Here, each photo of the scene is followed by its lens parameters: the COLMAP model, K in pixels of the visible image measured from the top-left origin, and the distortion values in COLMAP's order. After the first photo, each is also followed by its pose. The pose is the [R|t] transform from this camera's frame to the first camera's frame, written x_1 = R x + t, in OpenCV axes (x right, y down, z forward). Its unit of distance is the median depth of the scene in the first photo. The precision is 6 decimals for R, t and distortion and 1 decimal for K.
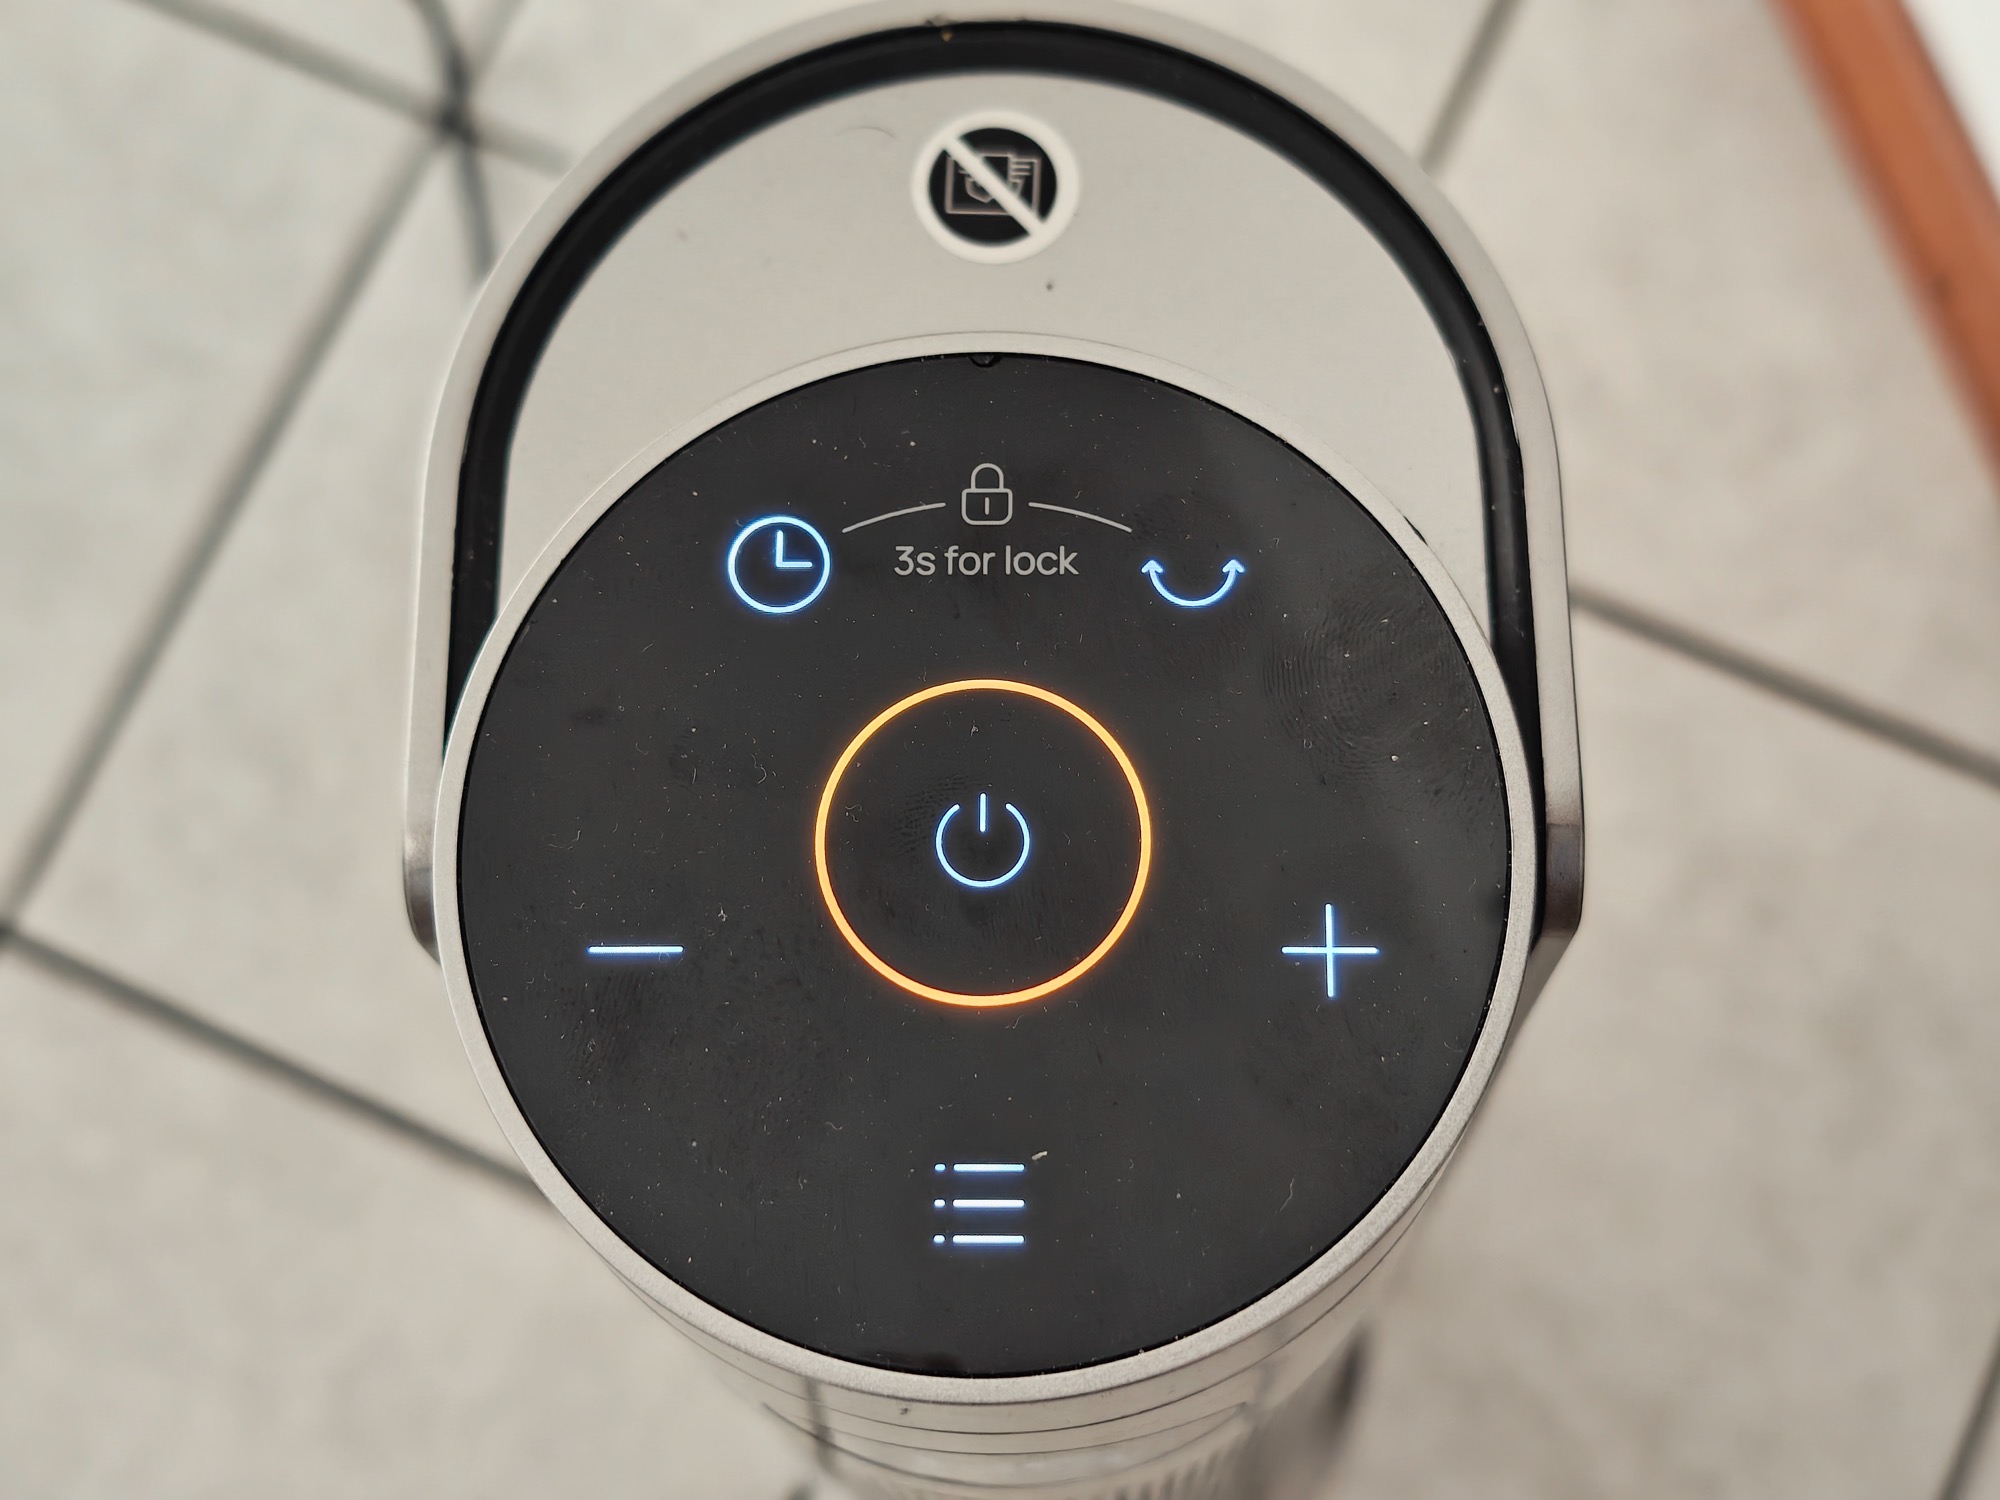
lens RADIAL K [[2932.6, 0, 1000.0], [0, 2932.6, 750.0], [0, 0, 1]] dist [0.290187, -1.247726]
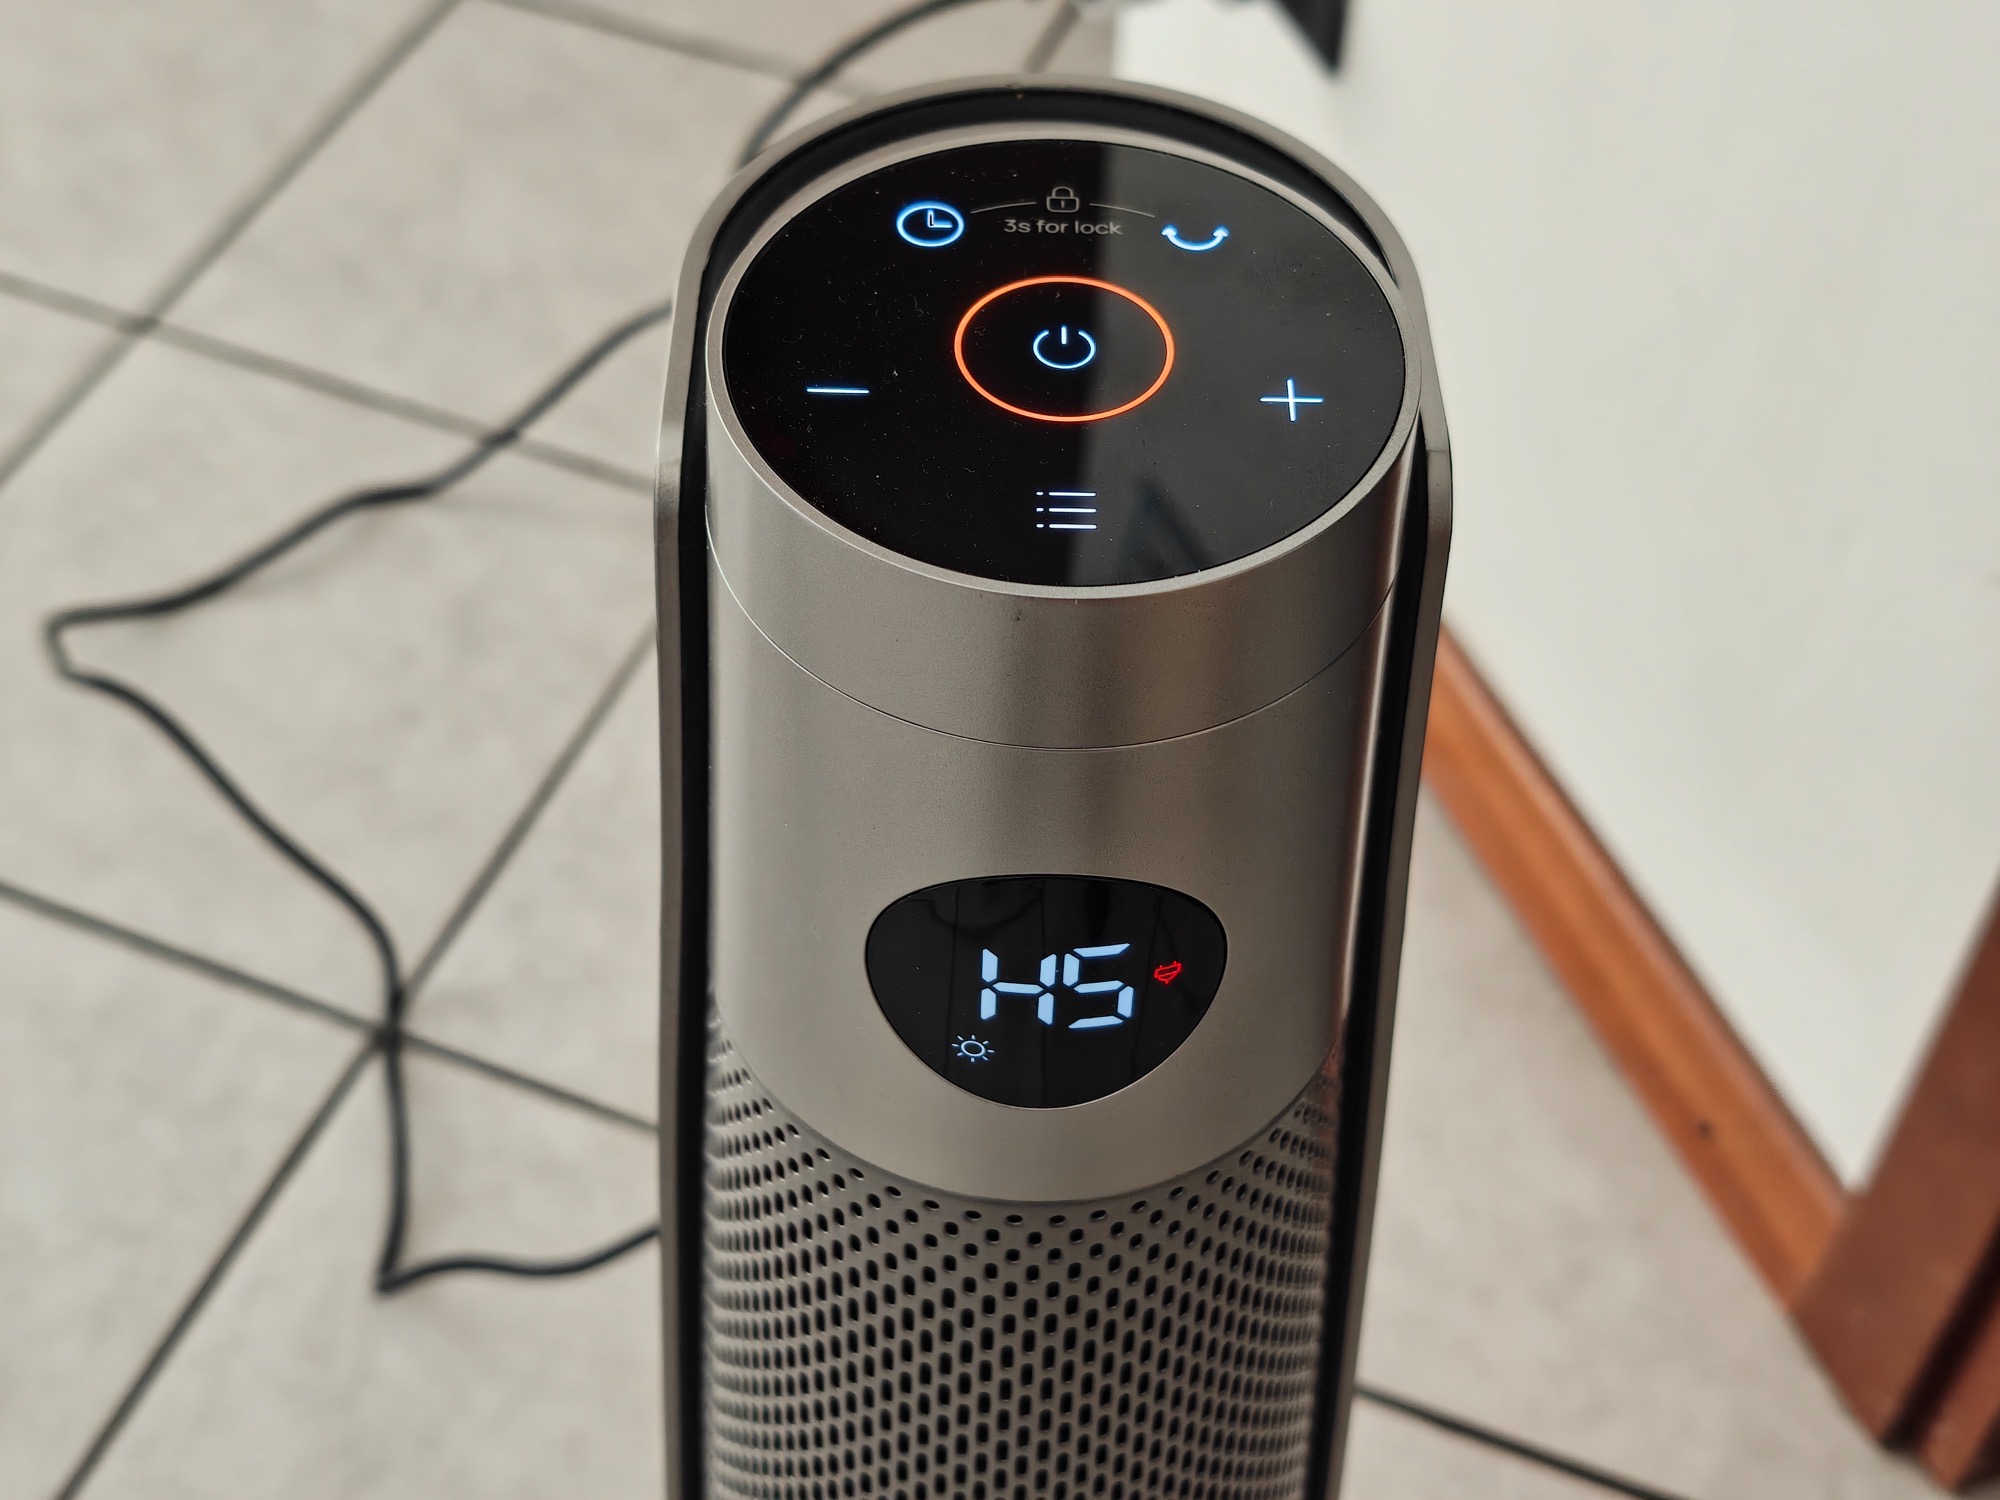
lens RADIAL K [[2909.6, 0, 993.6], [0, 2909.6, 719.6], [0, 0, 1]] dist [0.259742, -1.171008]
pose [[0.997223, 0.048125, 0.056828, -0.117587], [-0.014277, 0.872523, -0.488364, 0.927378], [-0.073086, 0.486197, 0.870788, -0.229532]]
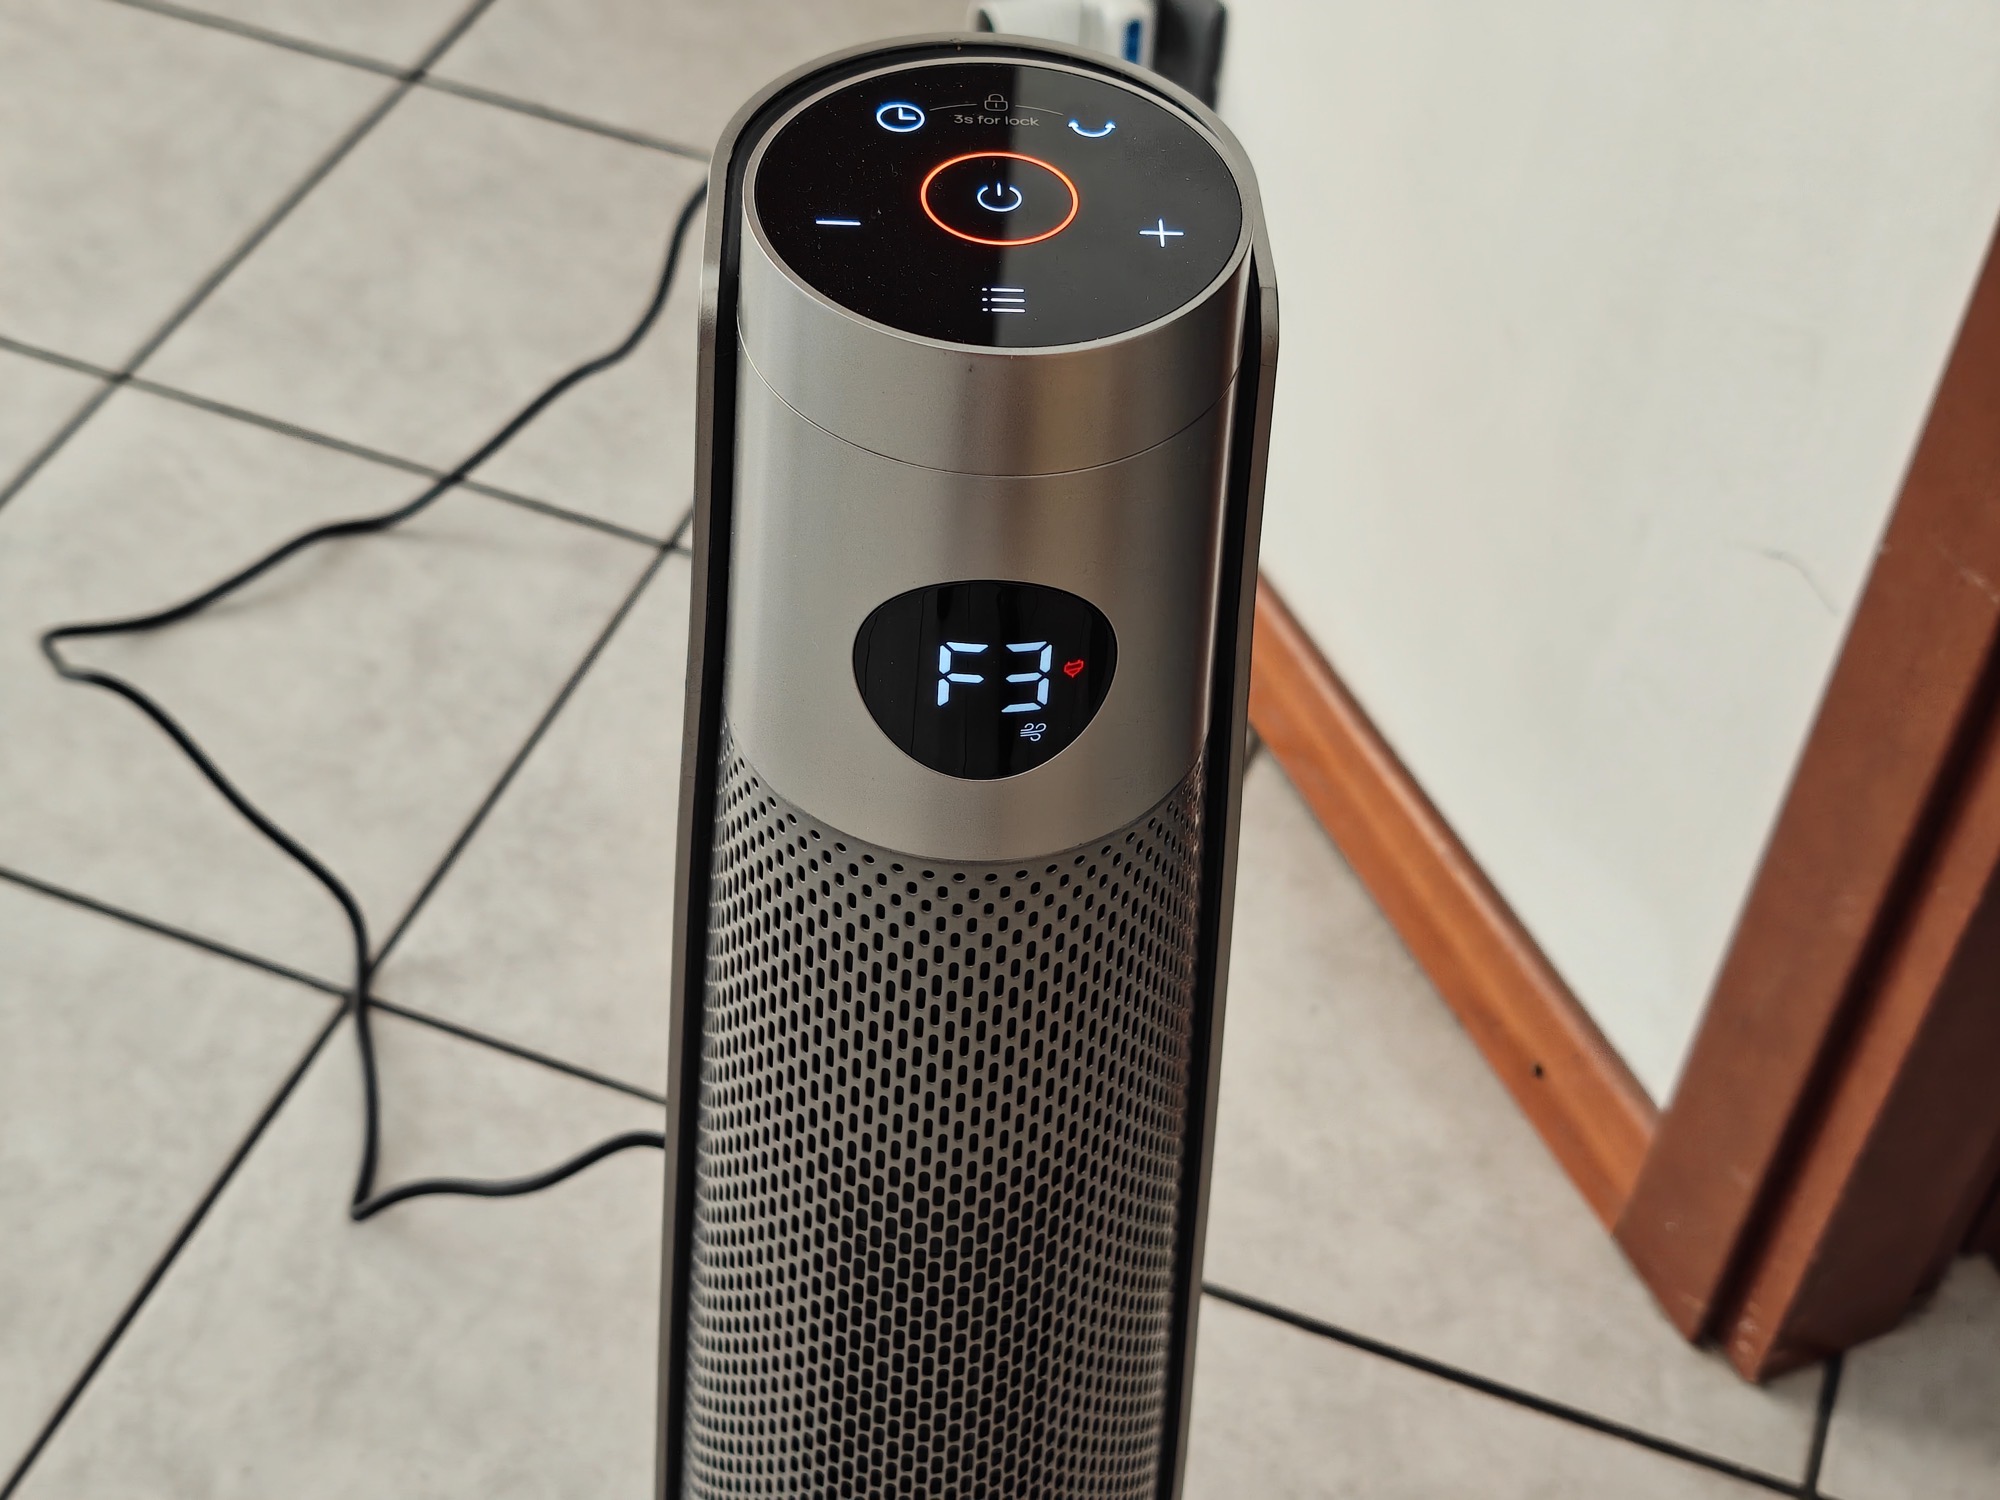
lens RADIAL K [[2932.6, 0, 1000.0], [0, 2932.6, 750.0], [0, 0, 1]] dist [0.290187, -1.247726]
pose [[0.994164, 0.049062, 0.096080, -0.189294], [0.009003, 0.849770, -0.527077, 1.481447], [-0.107505, 0.524866, 0.844369, -0.602036]]
